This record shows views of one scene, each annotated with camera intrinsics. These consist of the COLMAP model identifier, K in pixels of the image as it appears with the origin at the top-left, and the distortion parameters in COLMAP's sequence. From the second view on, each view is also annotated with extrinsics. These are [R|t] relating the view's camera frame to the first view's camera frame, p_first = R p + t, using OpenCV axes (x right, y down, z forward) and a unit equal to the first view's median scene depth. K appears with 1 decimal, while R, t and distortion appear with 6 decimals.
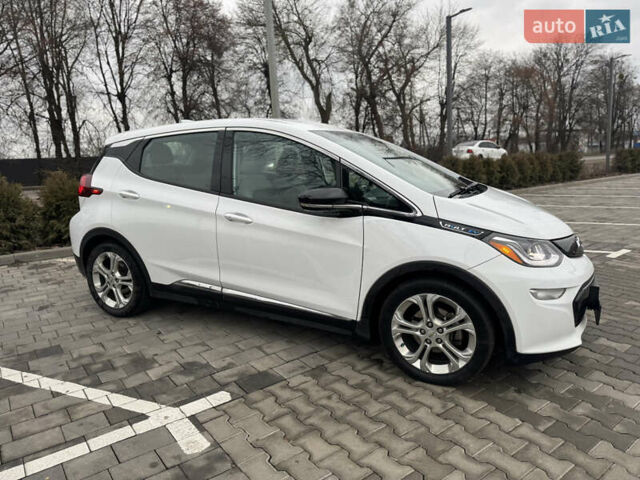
lens RADIAL K [[447.6, 0, 321.6], [0, 447.6, 241.3], [0, 0, 1]] dist [0.068276, -0.090994]
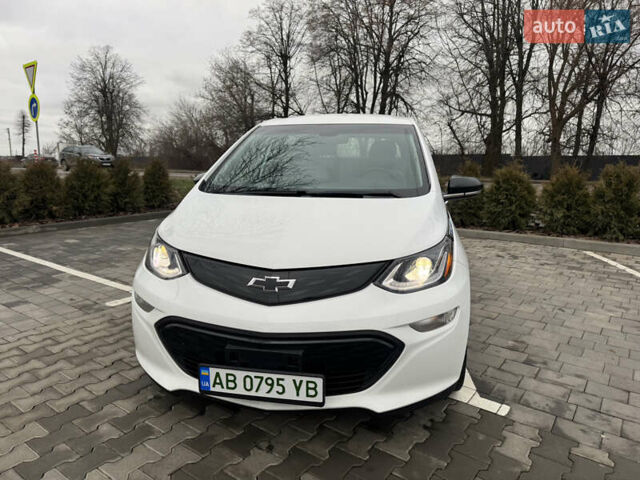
lens RADIAL K [[449.8, 0, 322.5], [0, 449.8, 240.9], [0, 0, 1]] dist [0.041277, -0.047913]
pose [[0.281191, 0.200670, -0.938436, 1.301820], [-0.195085, 0.969427, 0.148842, -0.186740], [0.939613, 0.141221, 0.311742, 0.948349]]
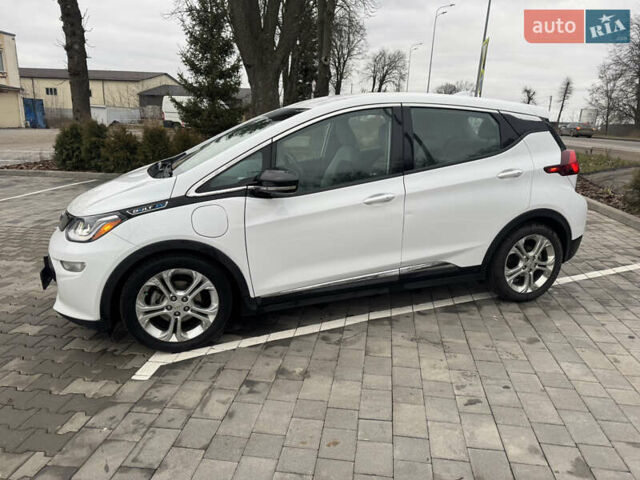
lens RADIAL K [[449.8, 0, 322.5], [0, 449.8, 240.9], [0, 0, 1]] dist [0.041277, -0.047913]
pose [[-0.712011, 0.200244, -0.673010, 0.963690], [-0.129306, 0.904689, 0.405977, -0.521112], [0.690159, 0.376084, -0.618256, 2.359936]]
